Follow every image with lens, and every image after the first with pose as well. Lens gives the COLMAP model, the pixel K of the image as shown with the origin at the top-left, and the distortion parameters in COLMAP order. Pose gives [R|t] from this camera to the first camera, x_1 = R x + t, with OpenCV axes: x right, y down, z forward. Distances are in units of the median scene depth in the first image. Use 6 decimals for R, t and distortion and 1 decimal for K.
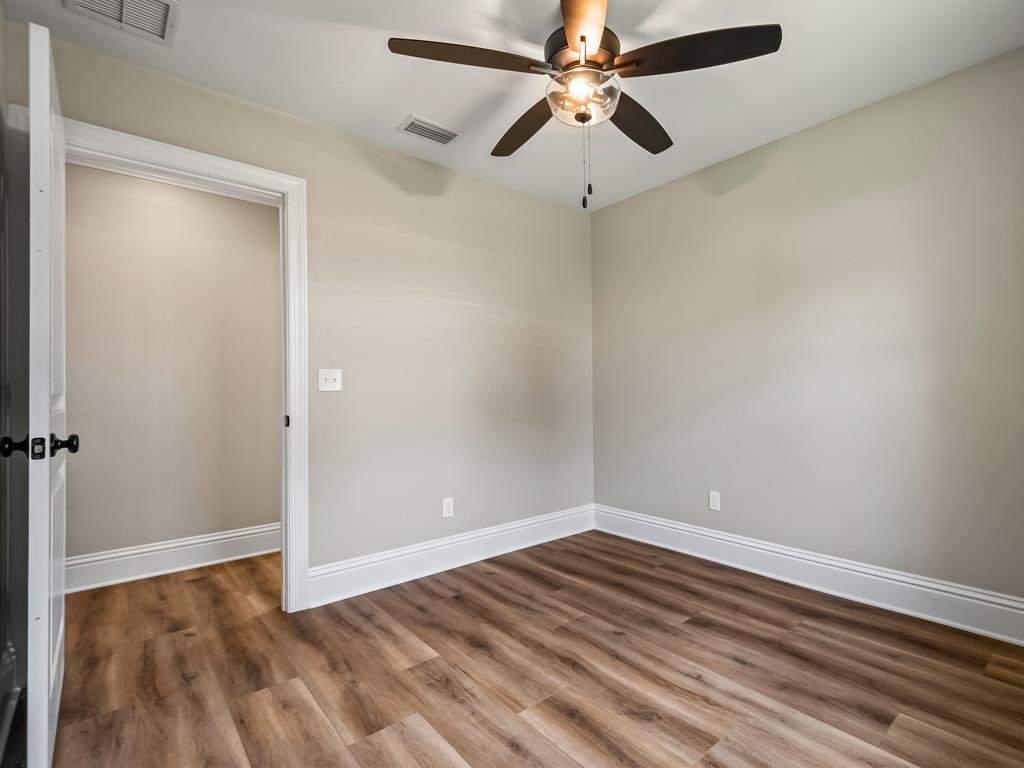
lens RADIAL K [[491.8, 0, 515.6], [0, 491.8, 386.4], [0, 0, 1]] dist [0.004729, -0.000723]
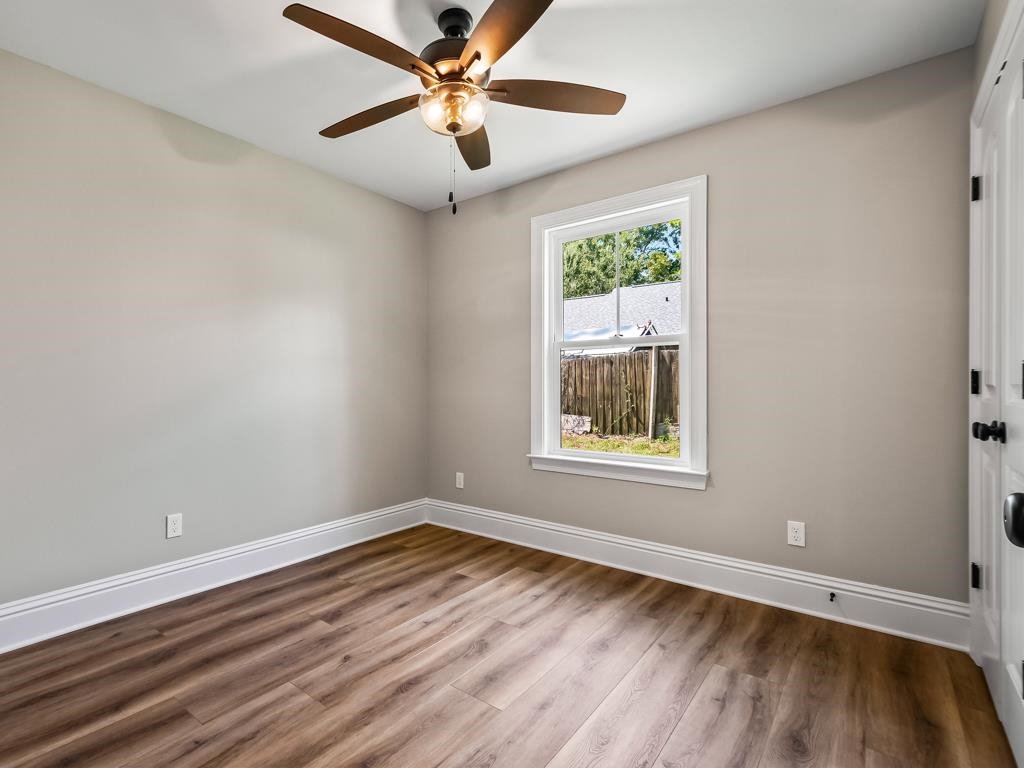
lens RADIAL K [[491.8, 0, 515.6], [0, 491.8, 386.4], [0, 0, 1]] dist [0.004729, -0.000723]
pose [[-0.236012, 0.010167, 0.971697, -0.818202], [-0.000284, 0.999944, -0.010532, 0.020244], [-0.971750, -0.002762, -0.235996, 1.018839]]
